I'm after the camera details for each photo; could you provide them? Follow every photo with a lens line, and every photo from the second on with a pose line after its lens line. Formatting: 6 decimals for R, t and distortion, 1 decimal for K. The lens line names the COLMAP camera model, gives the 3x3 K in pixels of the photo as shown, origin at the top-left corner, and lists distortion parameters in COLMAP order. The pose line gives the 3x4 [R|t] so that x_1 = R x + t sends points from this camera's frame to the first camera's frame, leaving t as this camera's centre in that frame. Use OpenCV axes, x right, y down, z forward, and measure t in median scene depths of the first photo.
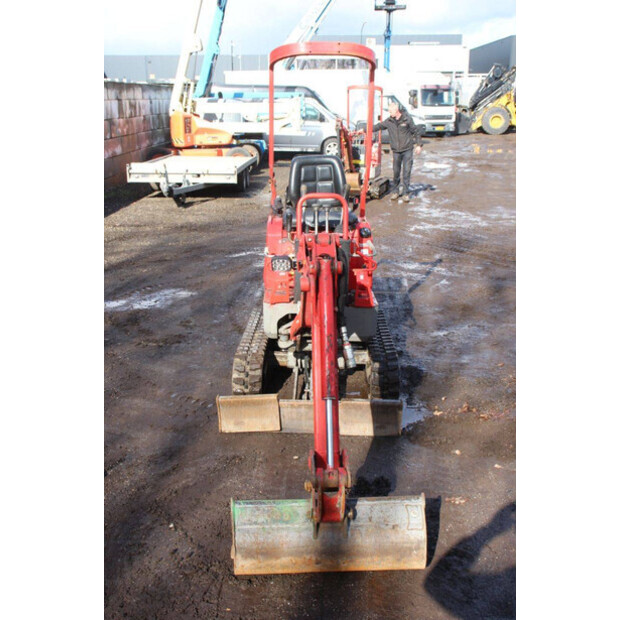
lens RADIAL K [[706.3, 0, 311.7], [0, 706.3, 308.6], [0, 0, 1]] dist [0.003394, 0.000000]
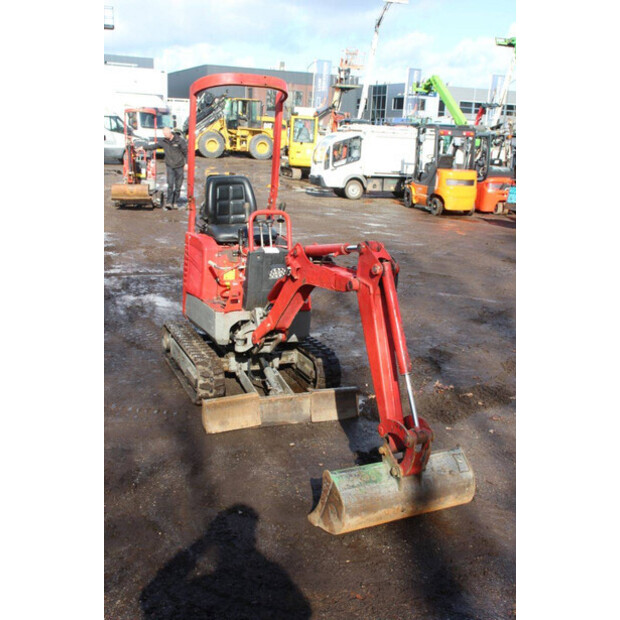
lens RADIAL K [[706.3, 0, 308.5], [0, 706.3, 309.4], [0, 0, 1]] dist [0.003394, 0.000000]
pose [[0.910871, -0.057728, 0.408634, -0.387088], [0.069240, 0.997510, -0.013422, 0.012207], [-0.406841, 0.040519, 0.912600, -0.037054]]
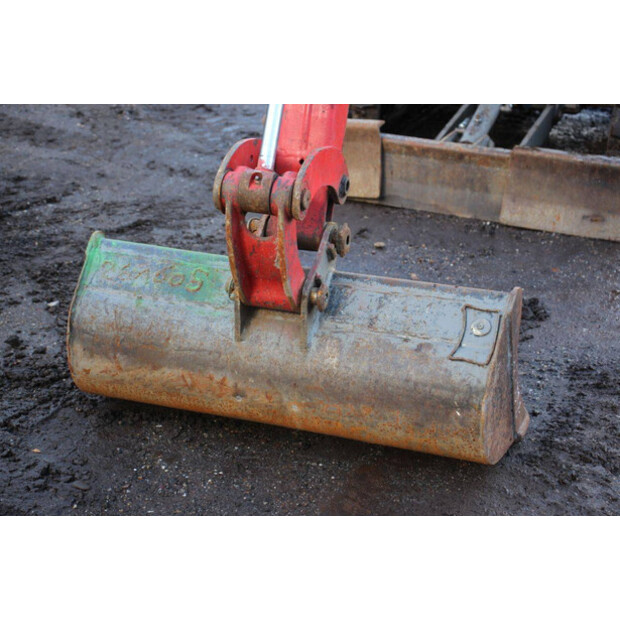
lens RADIAL K [[1194.5, 0, 308.9], [0, 1194.5, 310.7], [0, 0, 1]] dist [0.107377, 0.000000]
pose [[0.927355, 0.156837, -0.339728, 0.184475], [-0.109542, 0.981933, 0.154296, 0.118188], [0.357790, -0.105873, 0.927781, 0.206870]]
